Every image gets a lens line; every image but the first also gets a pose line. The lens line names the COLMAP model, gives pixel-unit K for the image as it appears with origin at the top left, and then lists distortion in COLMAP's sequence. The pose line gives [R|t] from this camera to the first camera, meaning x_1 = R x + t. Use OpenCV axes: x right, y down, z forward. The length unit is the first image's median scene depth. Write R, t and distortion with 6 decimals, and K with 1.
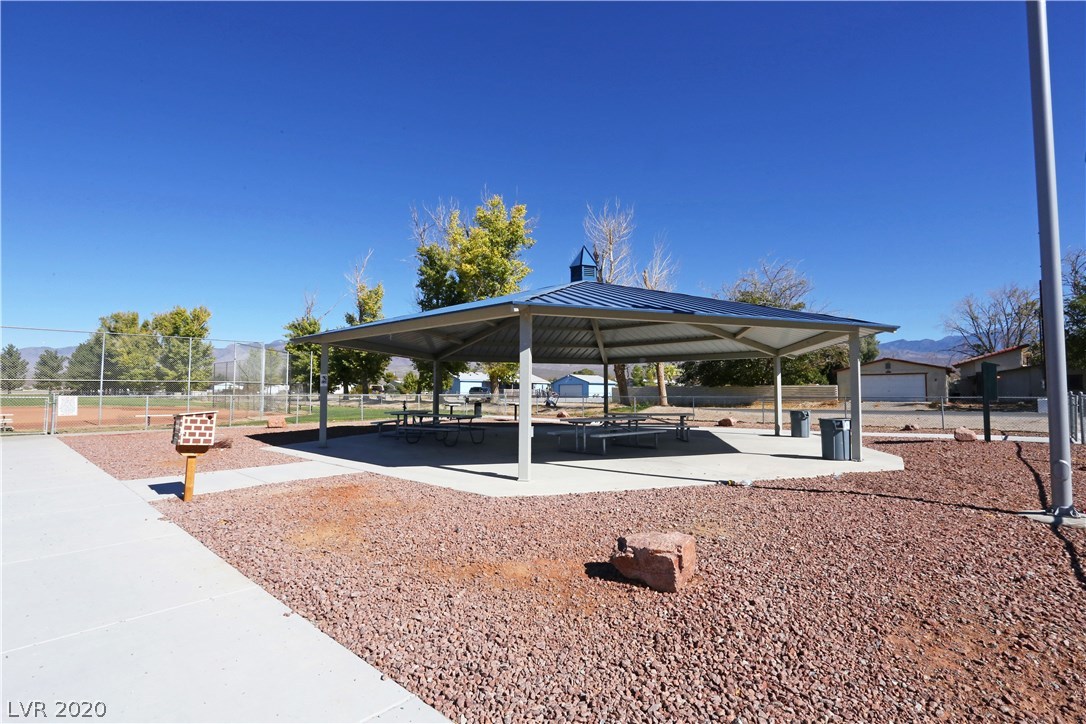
lens RADIAL K [[526.8, 0, 543.0], [0, 526.8, 362.0], [0, 0, 1]] dist [-0.045409, 0.018640]
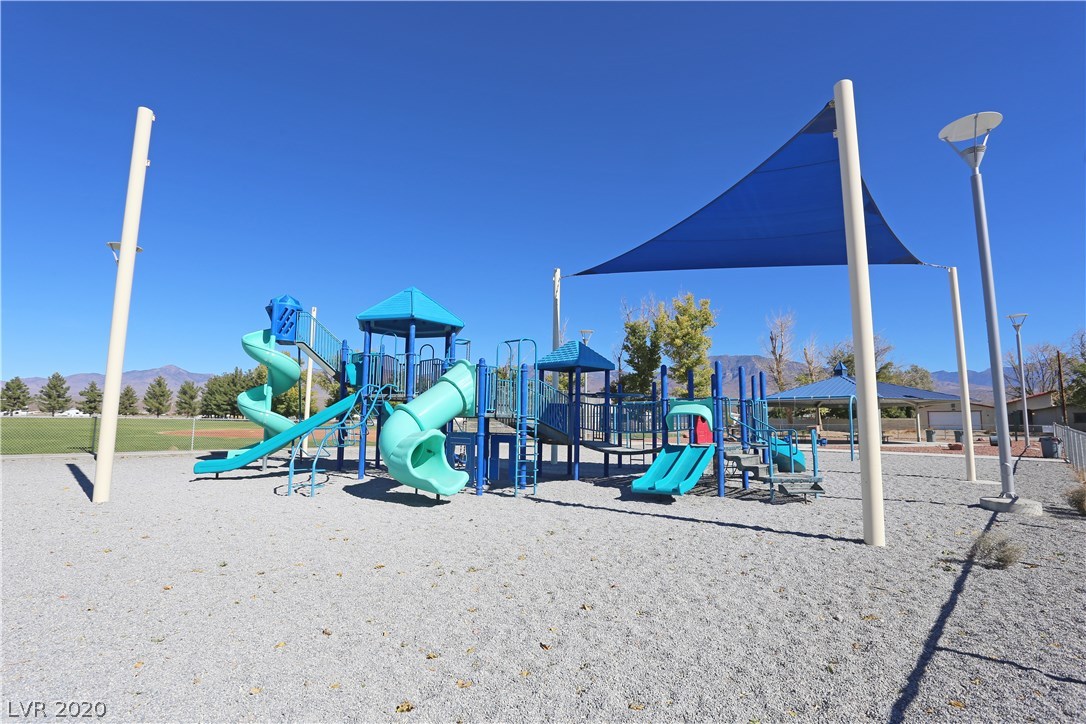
lens RADIAL K [[526.8, 0, 543.0], [0, 526.8, 362.0], [0, 0, 1]] dist [-0.045409, 0.018640]
pose [[0.998783, 0.004943, -0.049081, -0.343055], [-0.007751, 0.998333, -0.057188, -0.018388], [0.048717, 0.057498, 0.997156, -0.416953]]
